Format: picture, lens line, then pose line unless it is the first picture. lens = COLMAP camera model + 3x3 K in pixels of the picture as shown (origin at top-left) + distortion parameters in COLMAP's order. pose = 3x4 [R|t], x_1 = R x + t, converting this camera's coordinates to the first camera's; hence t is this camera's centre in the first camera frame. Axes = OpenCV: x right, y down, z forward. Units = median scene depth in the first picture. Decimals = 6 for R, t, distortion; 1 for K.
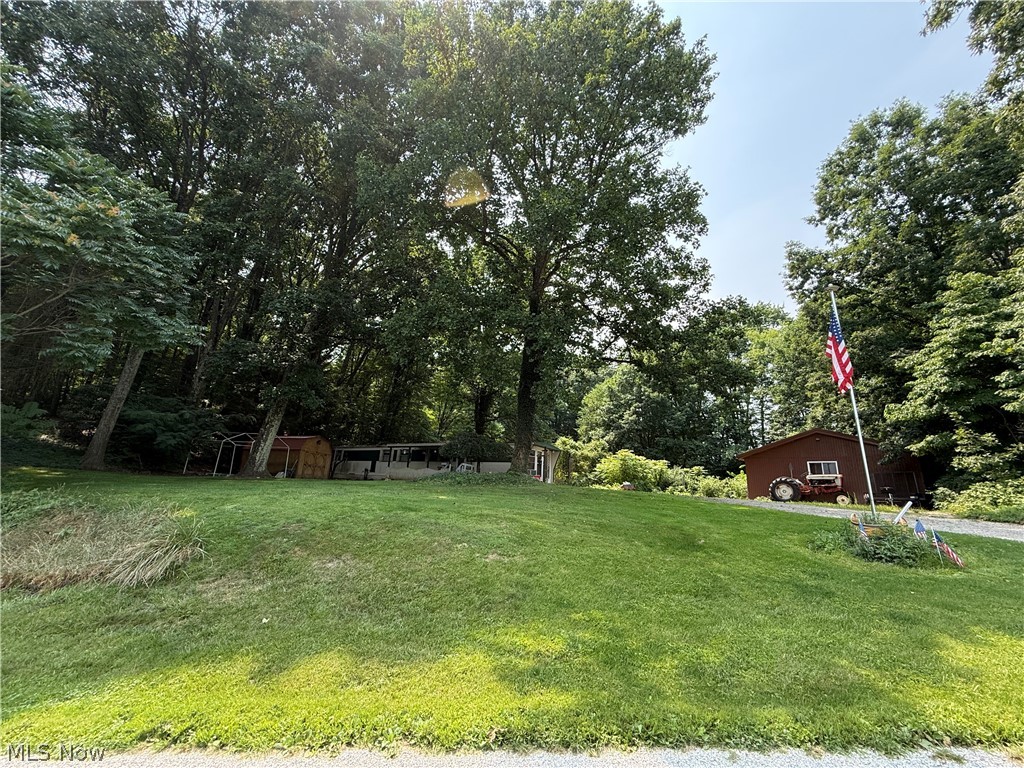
lens RADIAL K [[408.5, 0, 512.0], [0, 408.5, 384.0], [0, 0, 1]] dist [-0.000080, 0.000077]
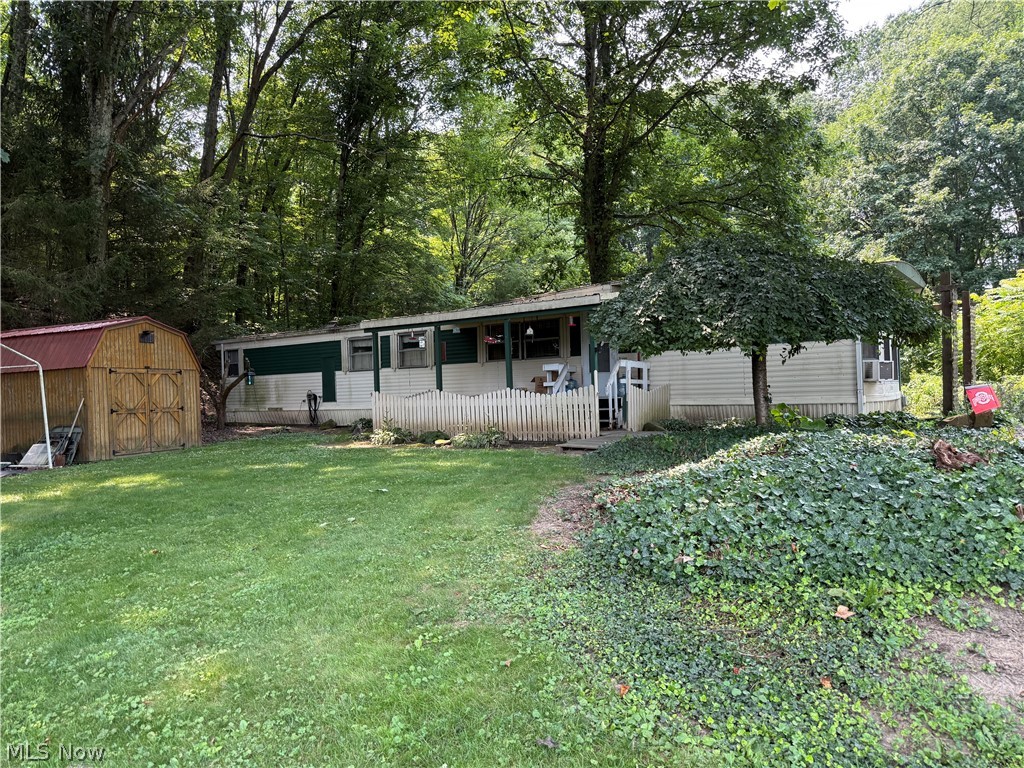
lens RADIAL K [[706.2, 0, 512.0], [0, 706.2, 384.0], [0, 0, 1]] dist [0.002141, -0.000241]
pose [[0.993593, -0.091754, -0.065990, -0.141176], [0.105697, 0.961122, 0.255092, 0.060383], [0.040018, -0.260432, 0.964662, 0.415335]]
